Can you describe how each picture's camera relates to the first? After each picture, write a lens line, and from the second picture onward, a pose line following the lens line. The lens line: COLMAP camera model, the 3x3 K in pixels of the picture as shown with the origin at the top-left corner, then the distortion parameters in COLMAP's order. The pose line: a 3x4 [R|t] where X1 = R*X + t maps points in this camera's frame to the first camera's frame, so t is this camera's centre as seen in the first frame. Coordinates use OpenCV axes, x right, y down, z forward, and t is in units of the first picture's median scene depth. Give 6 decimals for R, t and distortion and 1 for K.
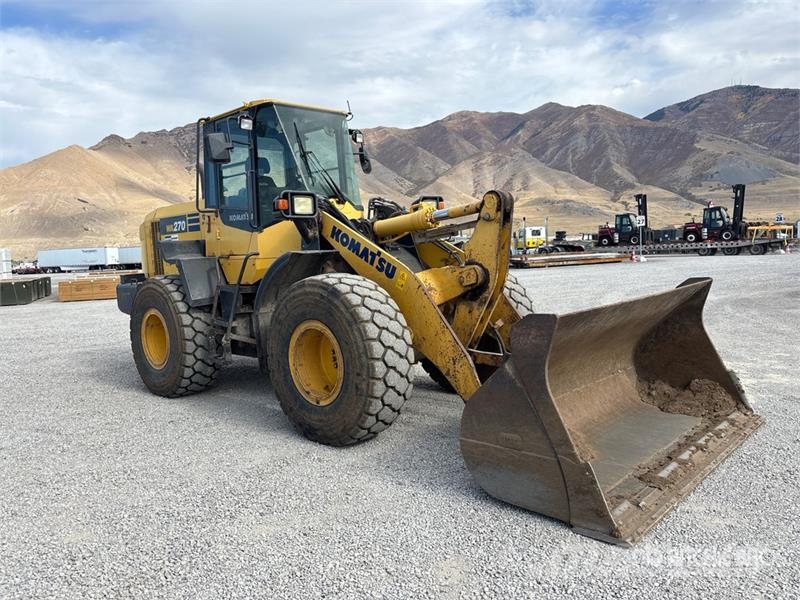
lens RADIAL K [[615.7, 0, 394.6], [0, 615.7, 293.0], [0, 0, 1]] dist [0.042574, -0.044212]
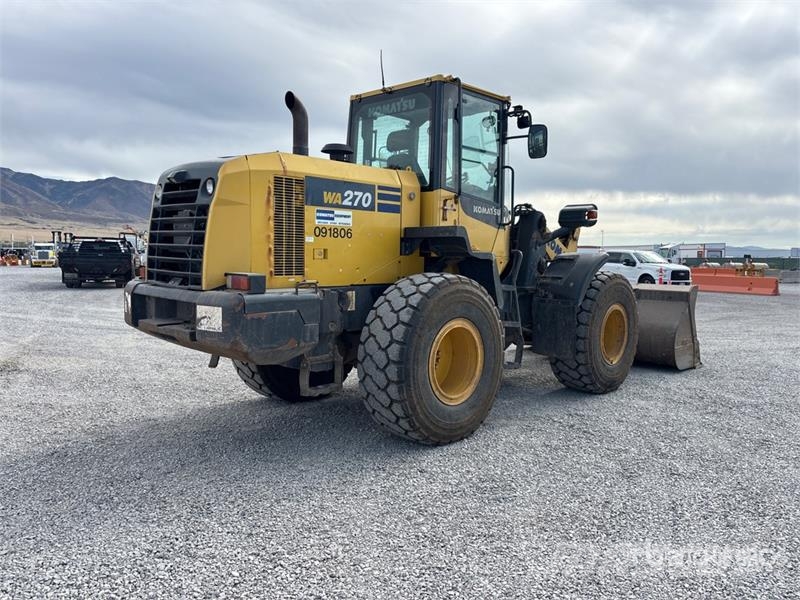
lens RADIAL K [[615.7, 0, 398.6], [0, 615.7, 305.9], [0, 0, 1]] dist [0.042574, -0.044212]
pose [[-0.000011, -0.035422, 0.999372, -0.998778], [0.055563, 0.997829, 0.035368, -0.017752], [-0.998455, 0.055528, 0.001957, 0.968639]]
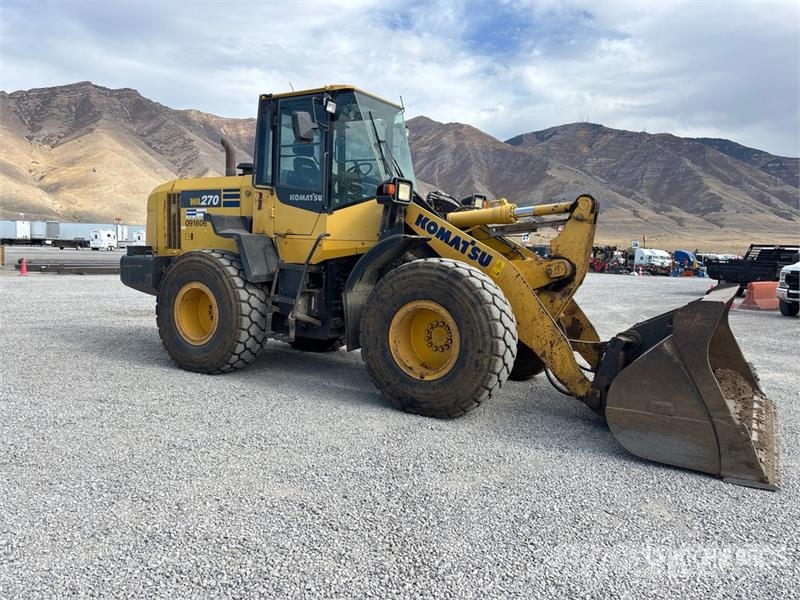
lens RADIAL K [[615.7, 0, 397.3], [0, 615.7, 294.2], [0, 0, 1]] dist [0.042574, -0.044212]
pose [[0.972480, 0.060493, 0.224996, -0.272846], [-0.060244, 0.998152, -0.007979, 0.029557], [-0.225063, -0.005795, 0.974327, -0.016309]]
